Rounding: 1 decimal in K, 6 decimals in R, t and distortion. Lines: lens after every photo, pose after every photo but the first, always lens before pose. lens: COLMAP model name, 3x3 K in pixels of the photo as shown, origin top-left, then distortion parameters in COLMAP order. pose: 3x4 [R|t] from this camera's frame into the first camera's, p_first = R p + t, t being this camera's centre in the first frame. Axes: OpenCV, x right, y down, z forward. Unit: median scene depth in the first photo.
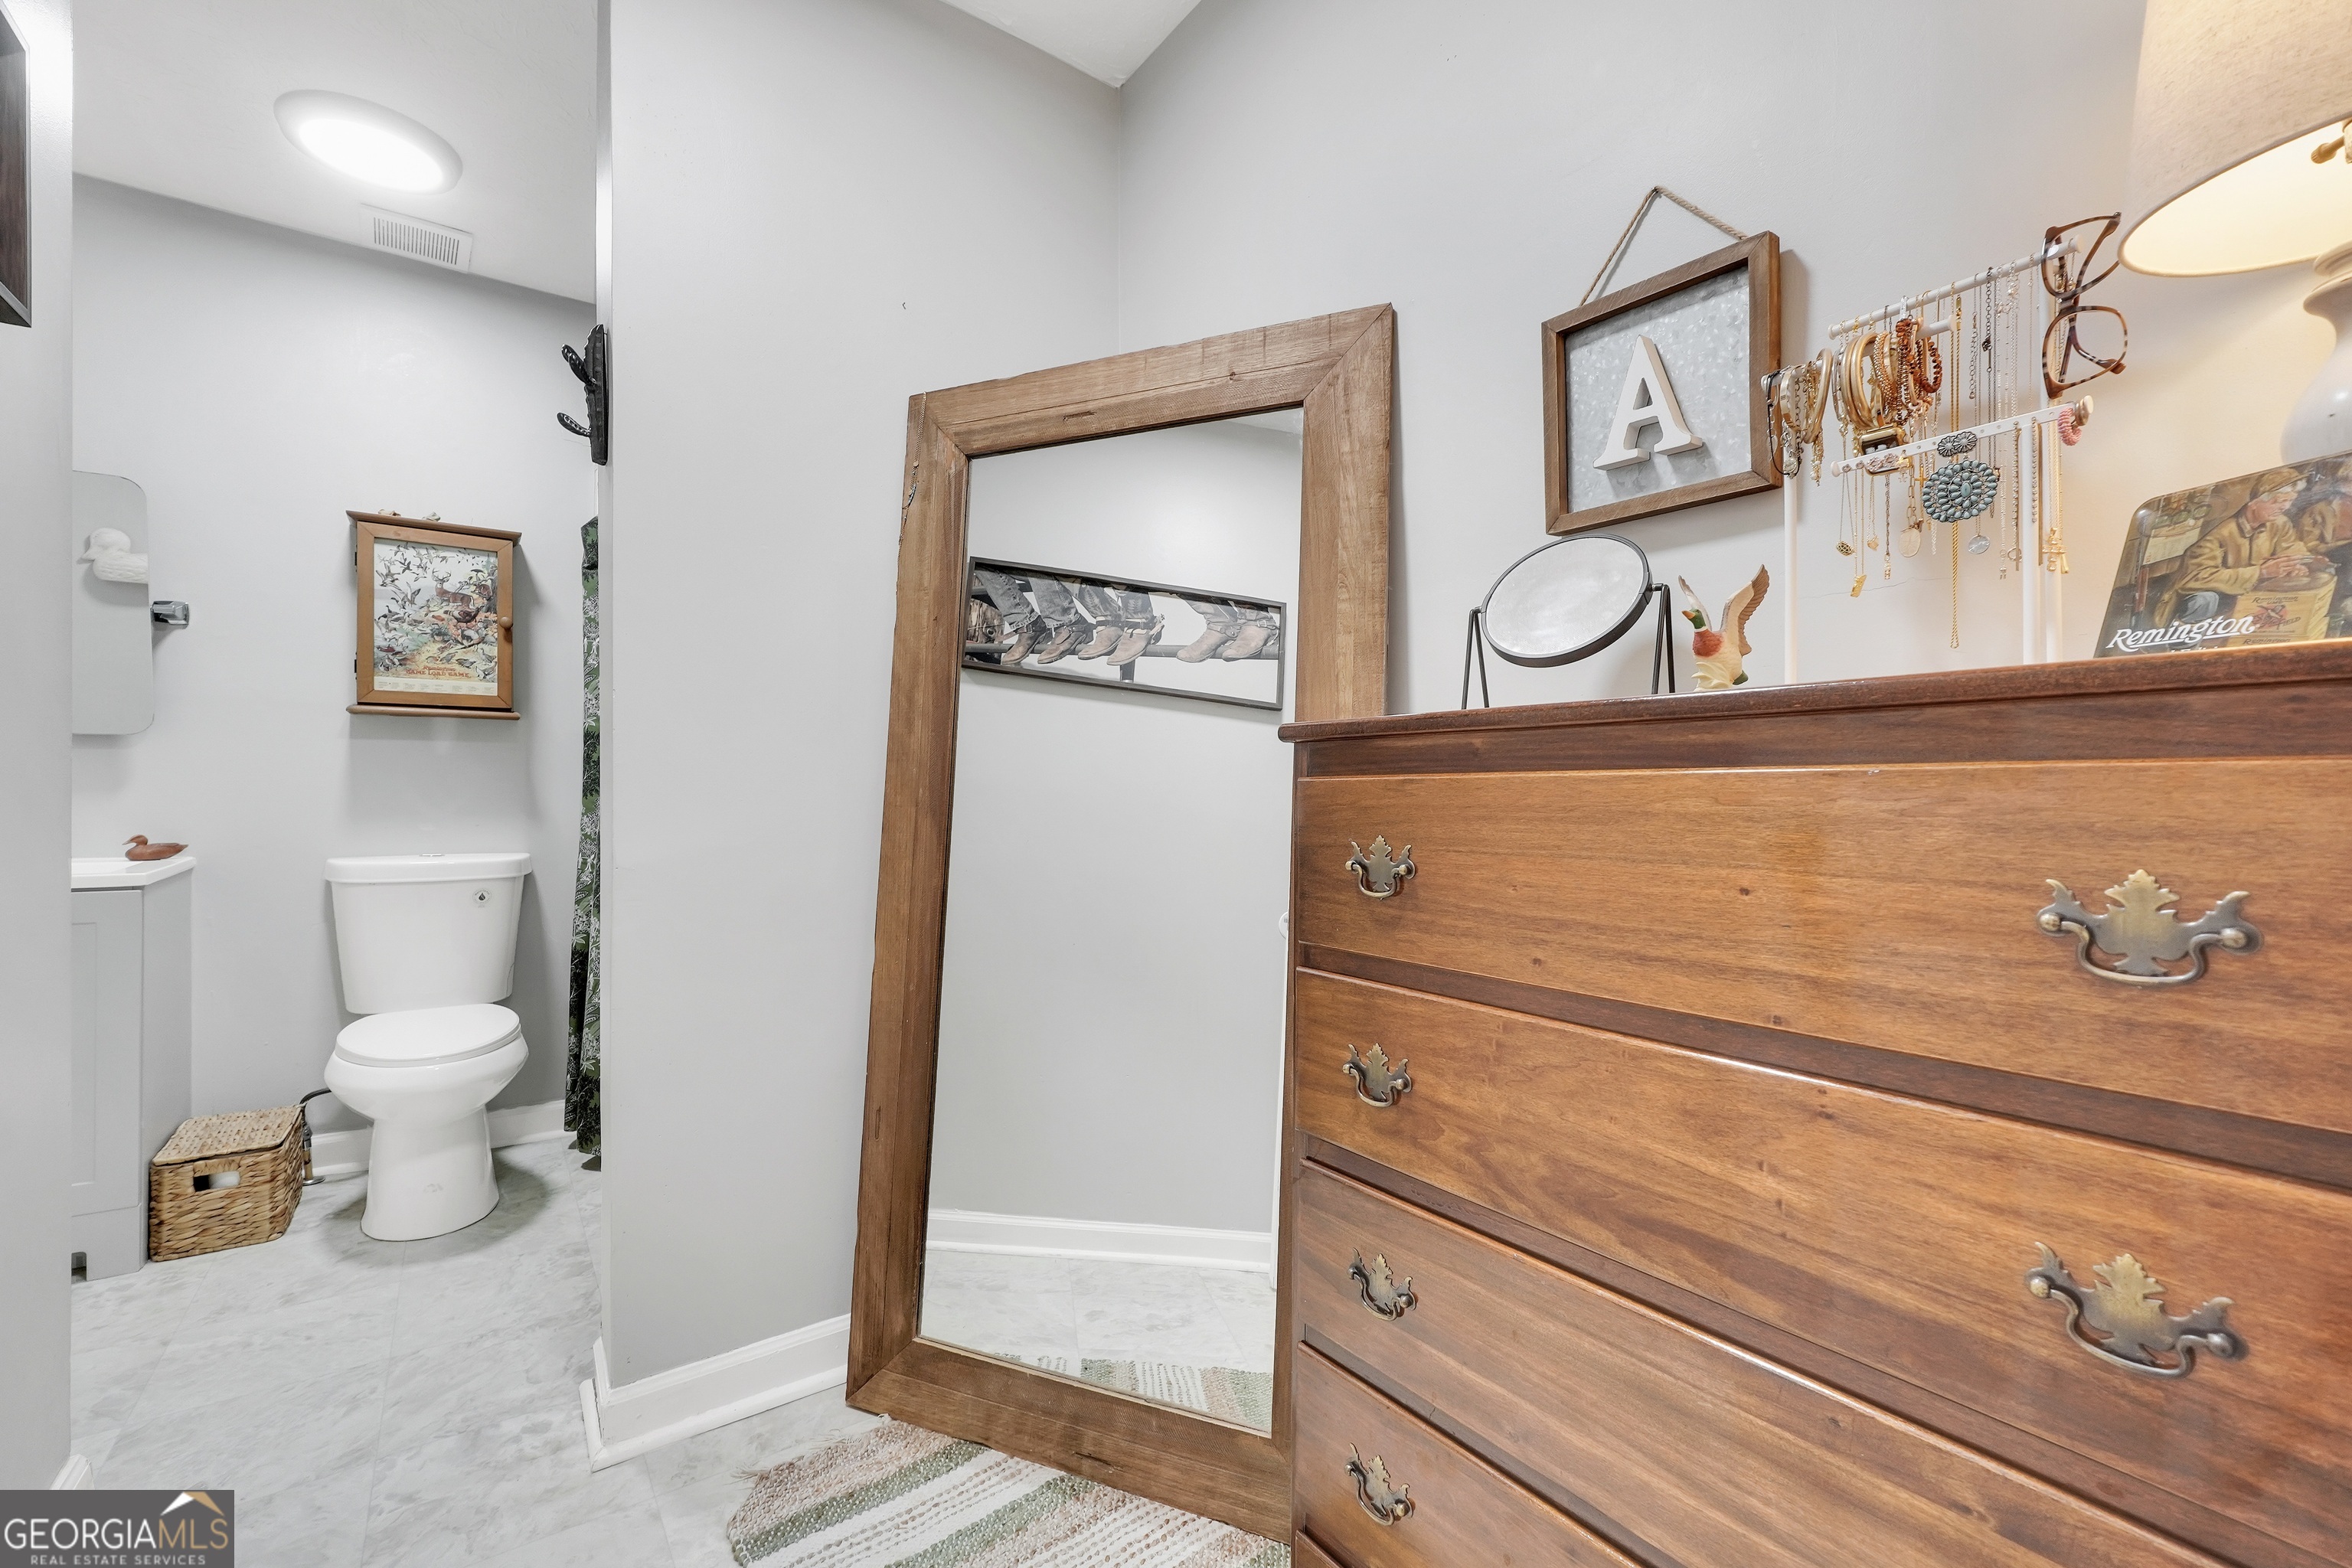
lens RADIAL K [[1001.4, 0, 1185.8], [0, 1001.4, 801.3], [0, 0, 1]] dist [-0.019387, 0.006825]
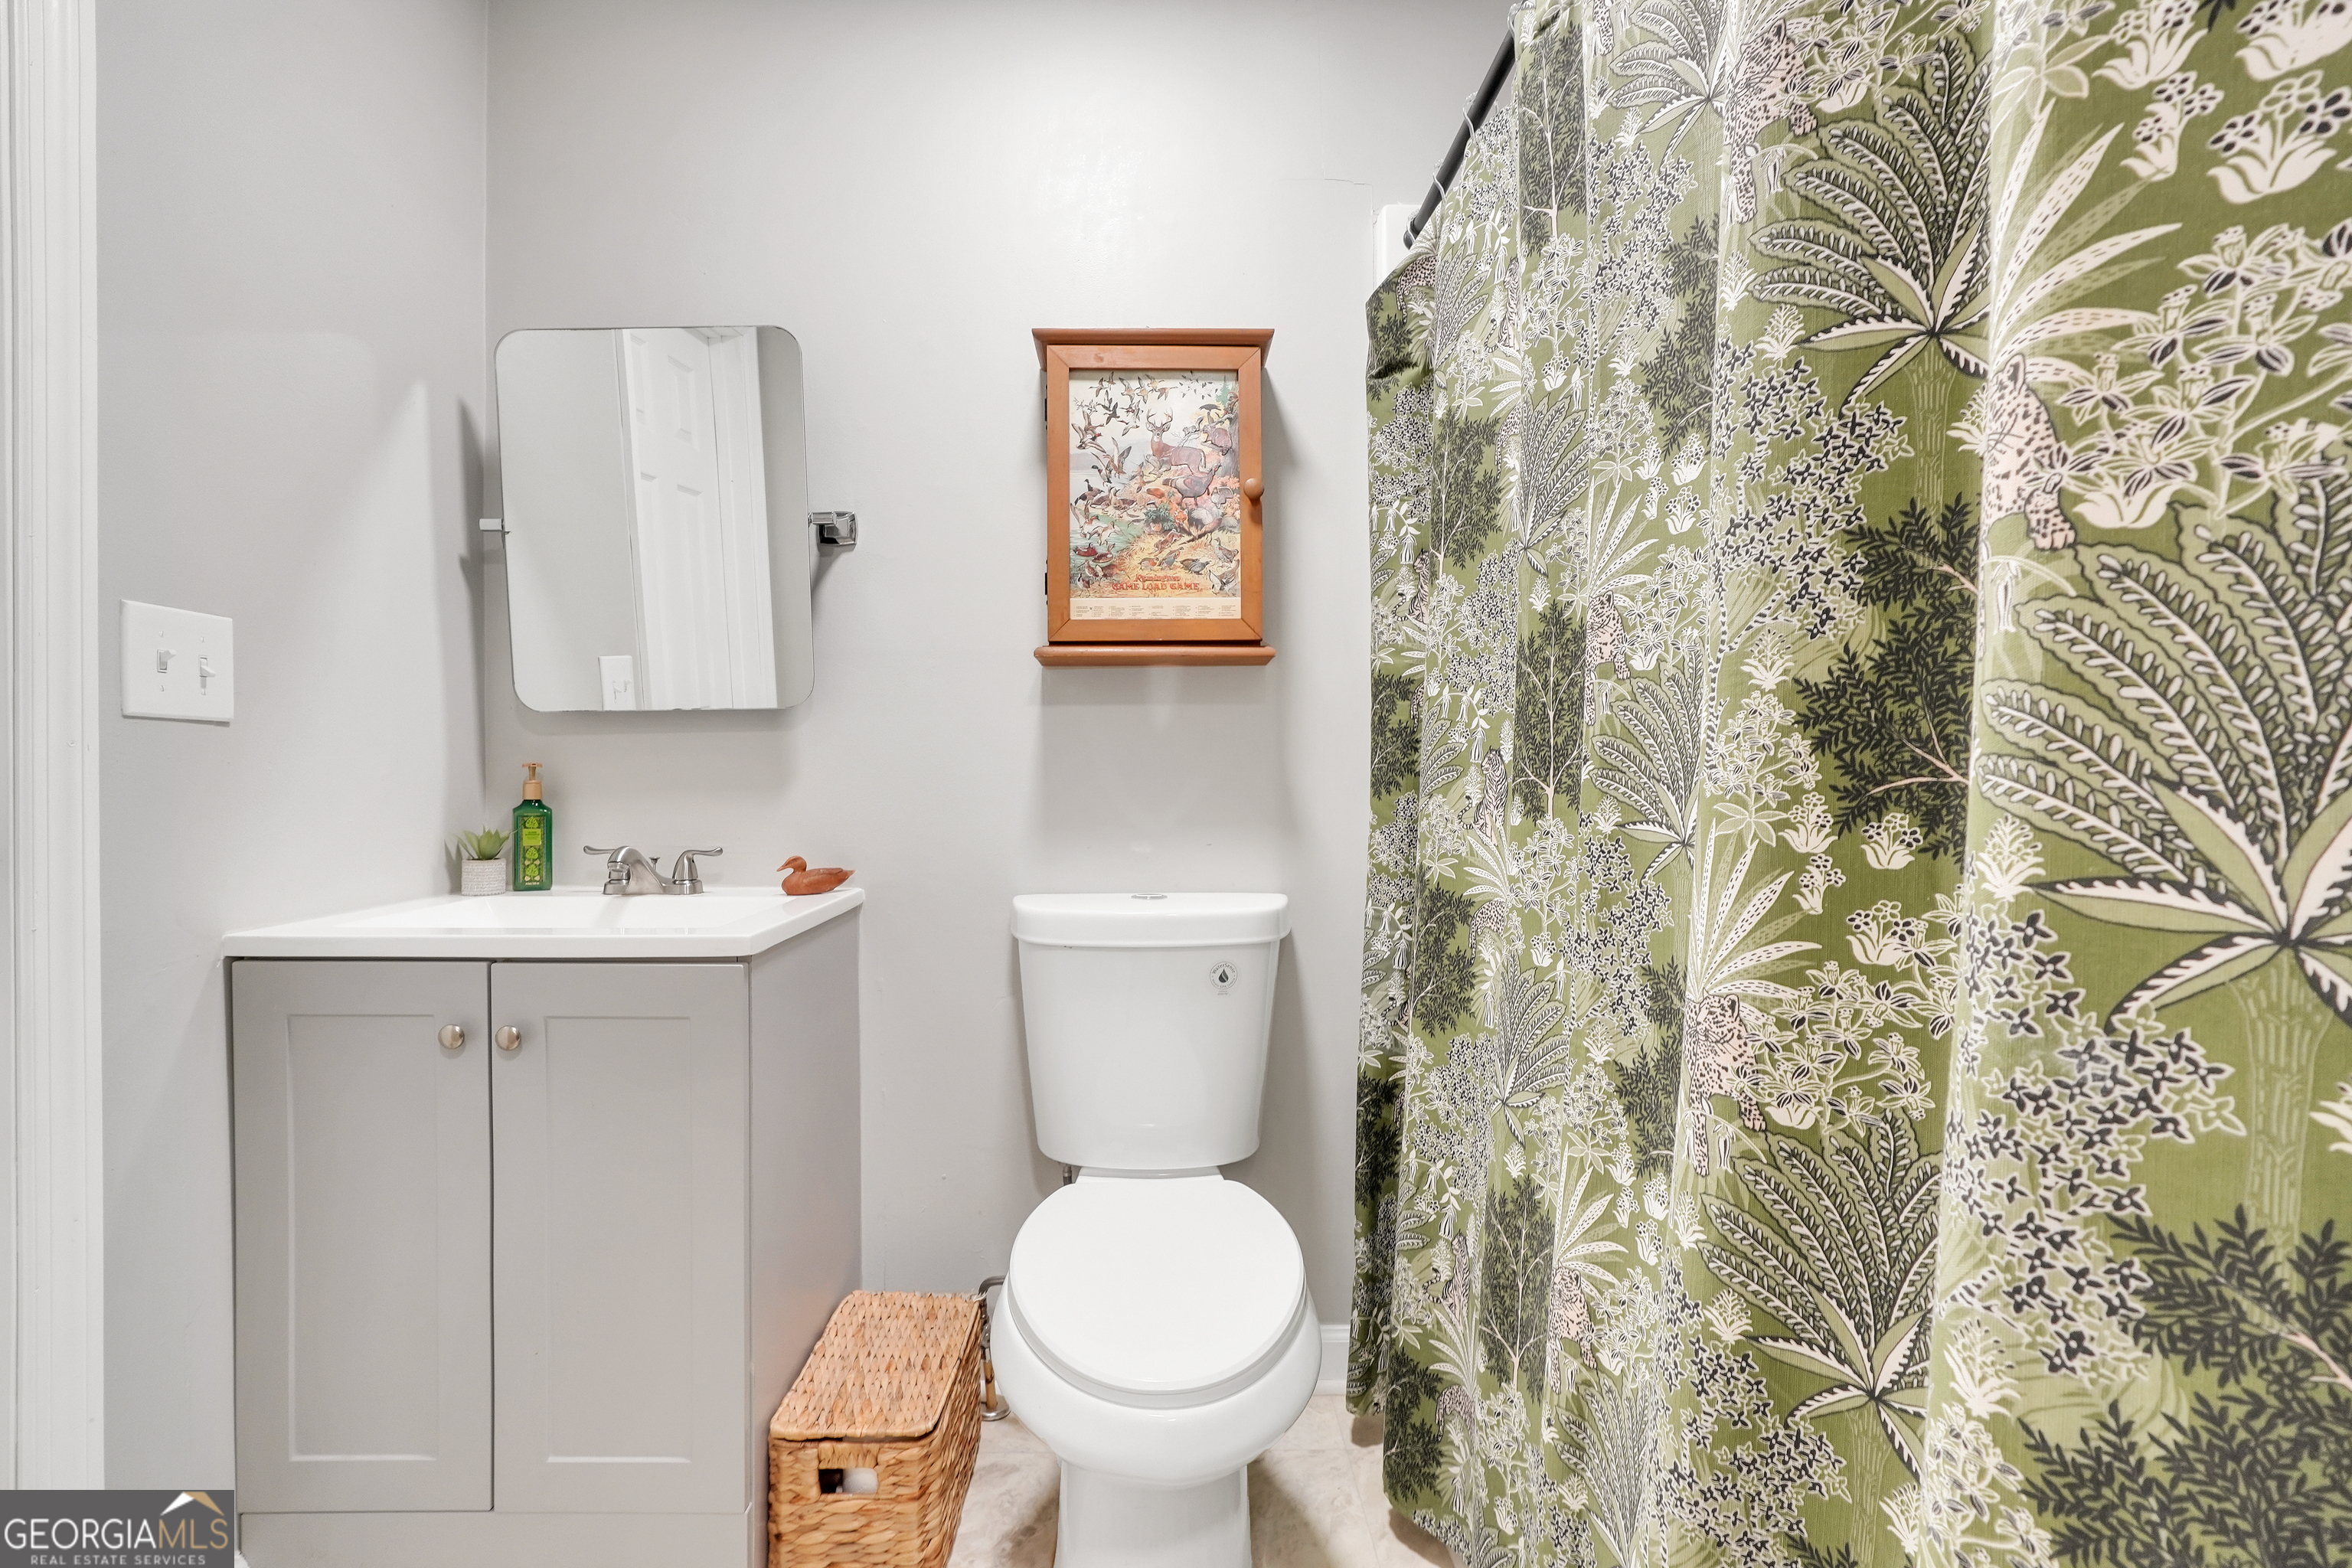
lens RADIAL K [[1001.4, 0, 1170.9], [0, 1001.4, 780.6], [0, 0, 1]] dist [-0.019387, 0.006825]
pose [[0.817495, -0.012095, -0.575808, -0.412468], [0.005508, 0.999898, -0.013183, -0.006284], [0.575909, 0.007605, 0.817479, 0.529321]]
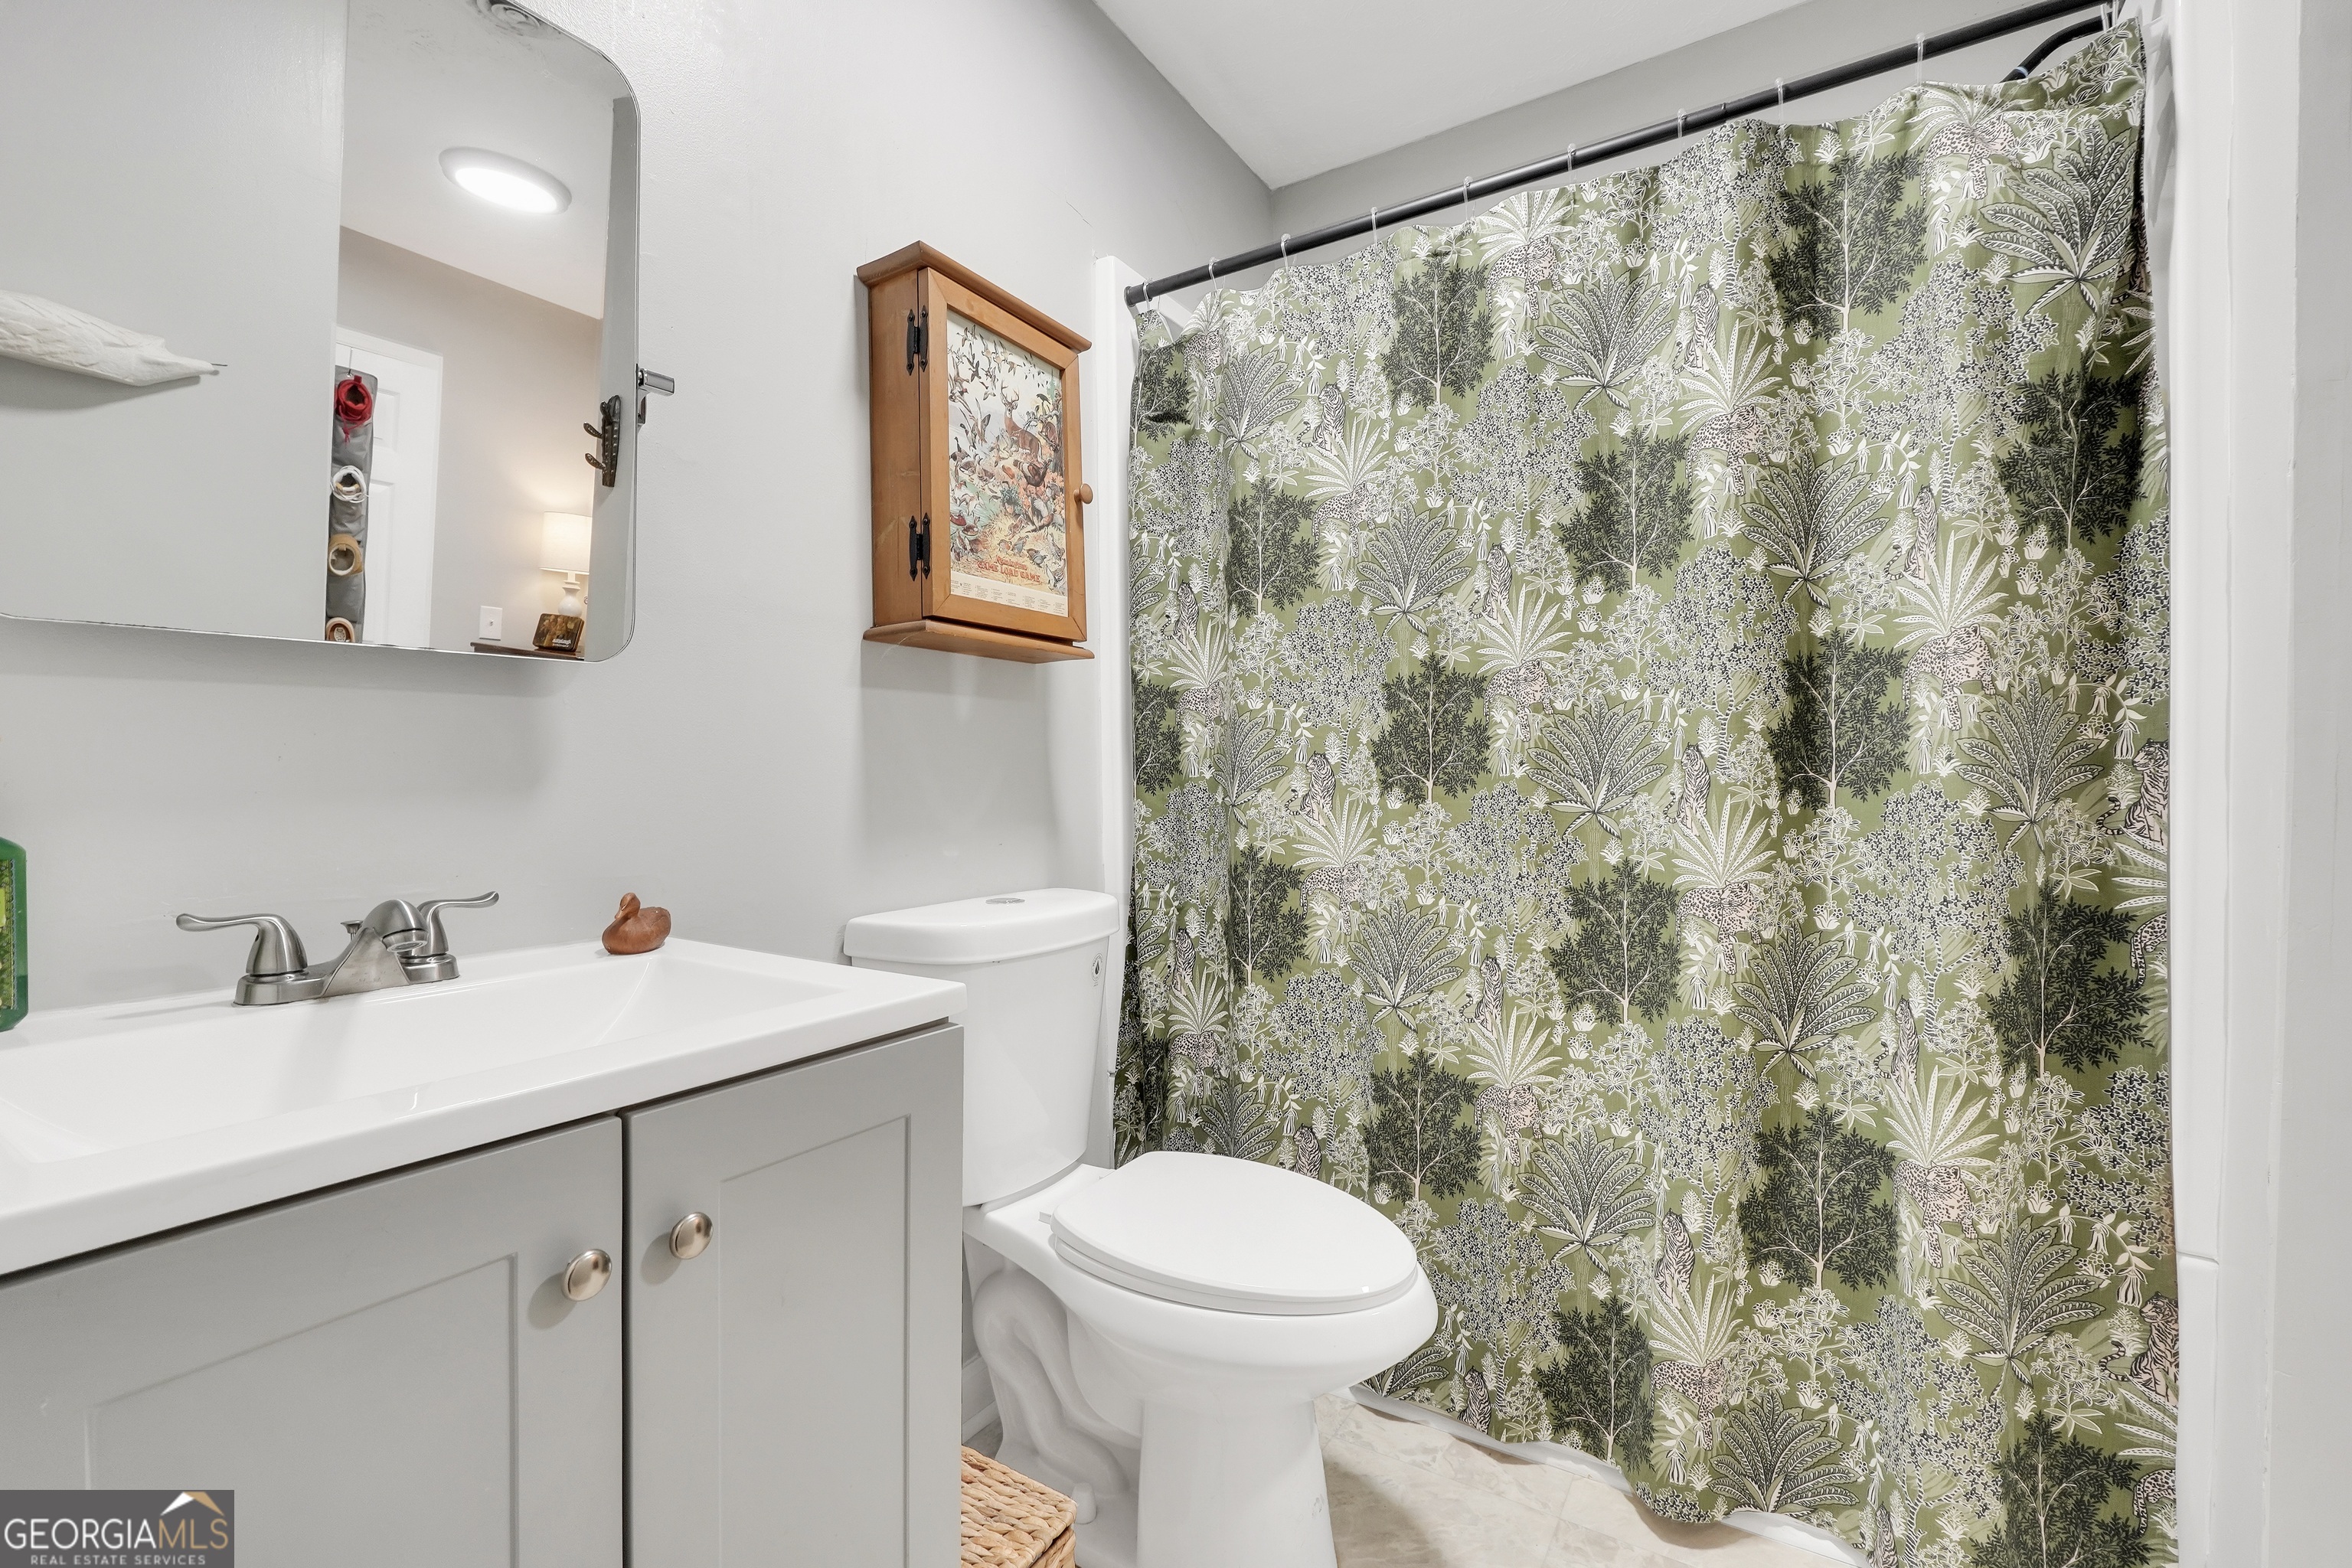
lens RADIAL K [[1001.4, 0, 1187.2], [0, 1001.4, 803.3], [0, 0, 1]] dist [-0.019387, 0.006825]
pose [[0.931120, -0.022991, 0.363987, -0.880712], [0.016970, 0.999661, 0.019732, -0.009287], [-0.364317, -0.012196, 0.931195, 0.448801]]
